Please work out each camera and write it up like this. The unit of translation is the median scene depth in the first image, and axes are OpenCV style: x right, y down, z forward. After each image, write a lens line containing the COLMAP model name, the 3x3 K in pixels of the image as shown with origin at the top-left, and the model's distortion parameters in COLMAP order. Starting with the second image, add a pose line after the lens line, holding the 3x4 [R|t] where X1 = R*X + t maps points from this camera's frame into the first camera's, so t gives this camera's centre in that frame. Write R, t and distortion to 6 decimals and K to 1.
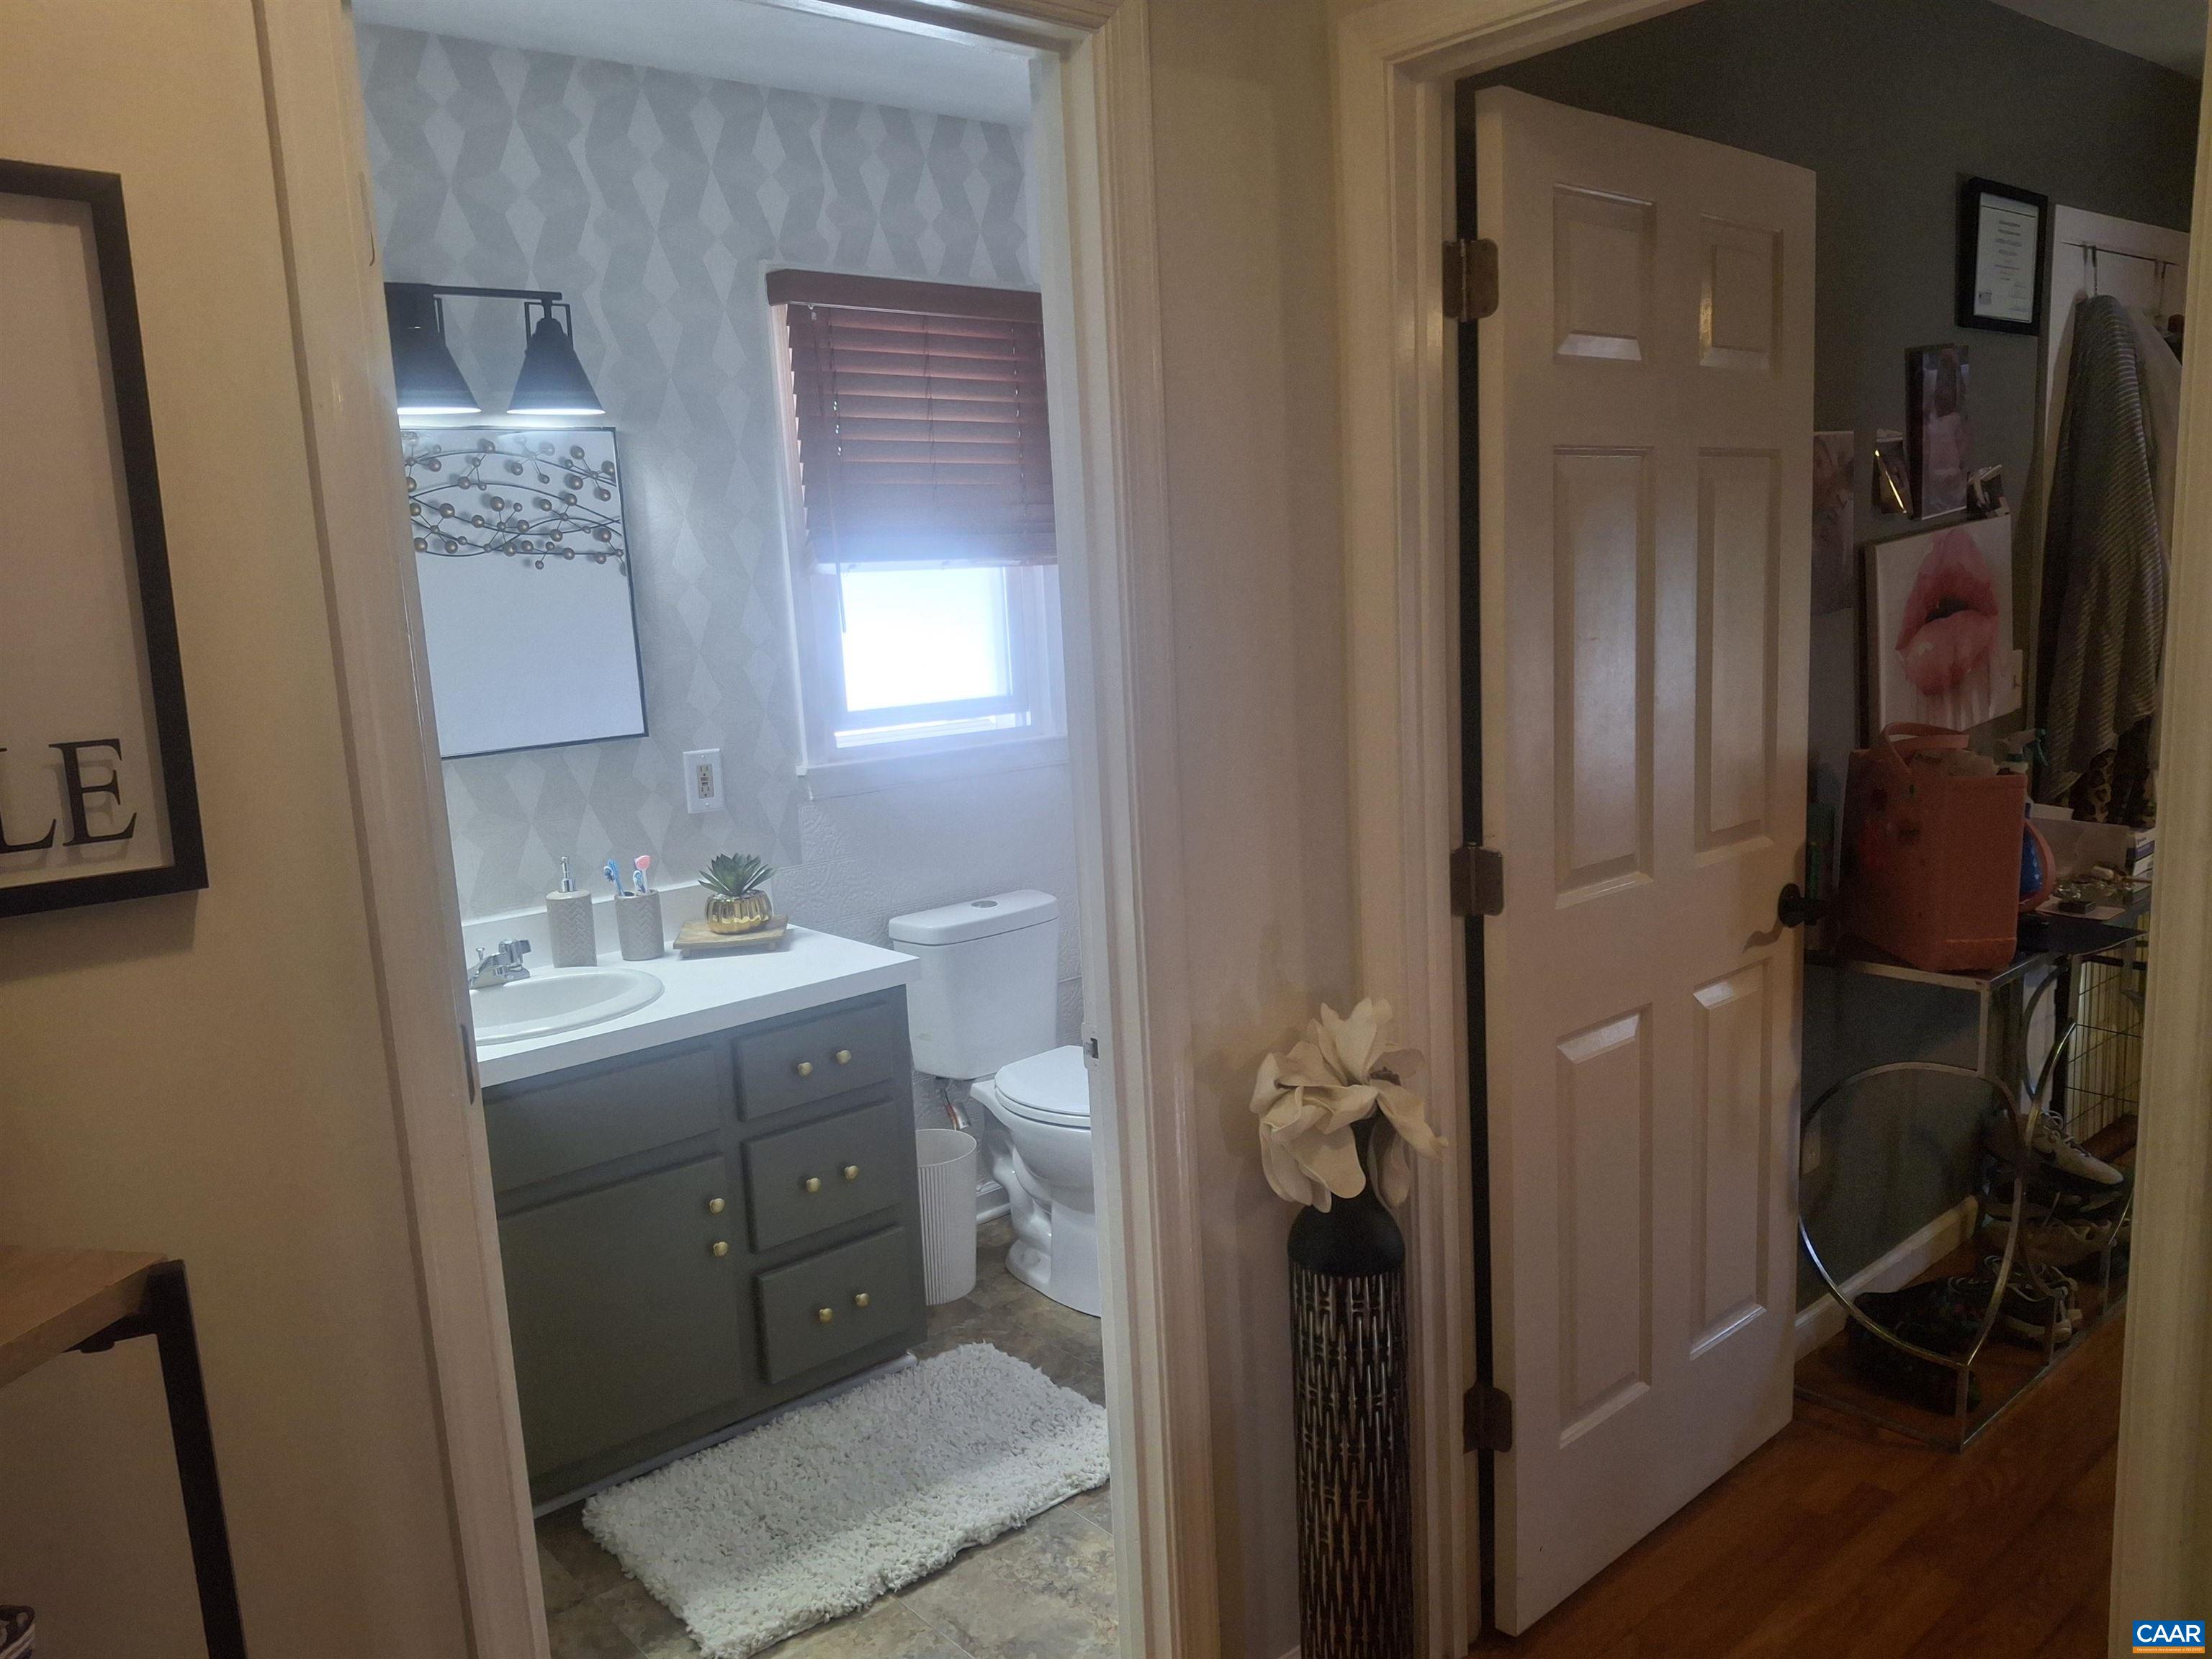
lens RADIAL K [[1591.7, 0, 1106.0], [0, 1591.7, 829.5], [0, 0, 1]] dist [0.071279, -0.155037]
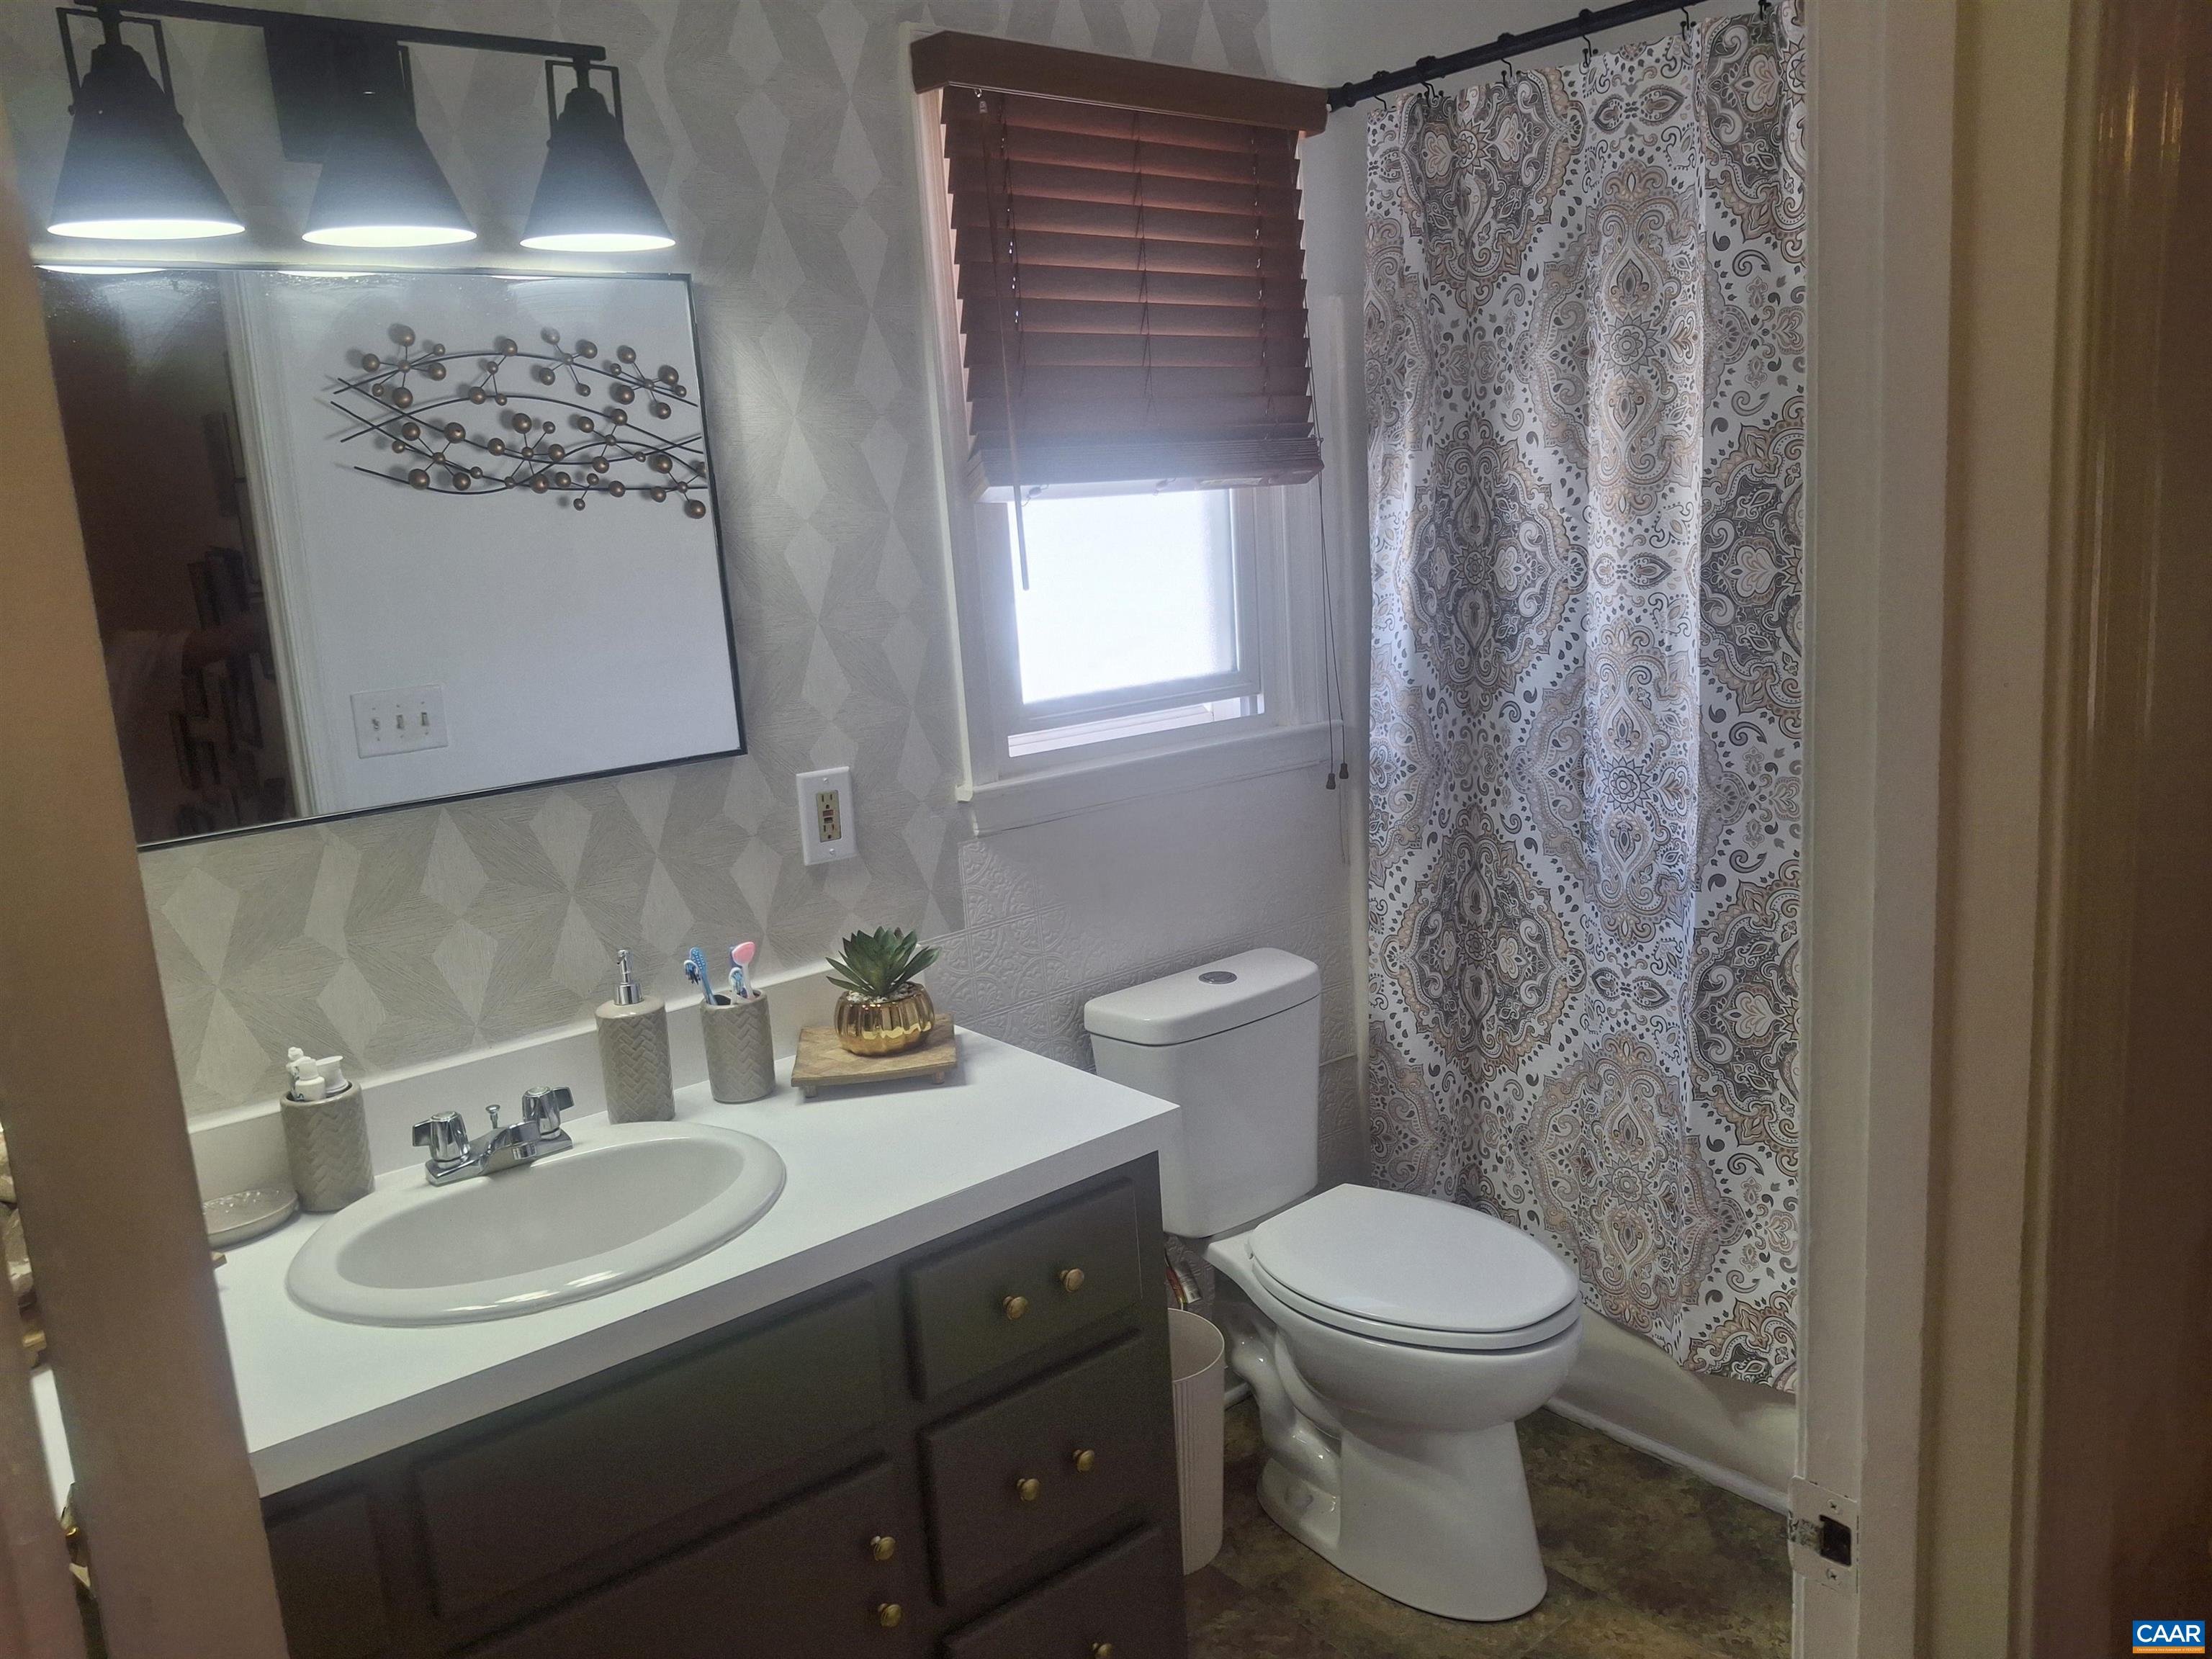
lens RADIAL K [[1633.4, 0, 1099.1], [0, 1633.4, 804.2], [0, 0, 1]] dist [0.077799, -0.168502]
pose [[0.999198, -0.012626, -0.037989, -0.107671], [0.013120, 0.999832, 0.012793, -0.040896], [0.037822, -0.013281, 0.999196, 0.309368]]
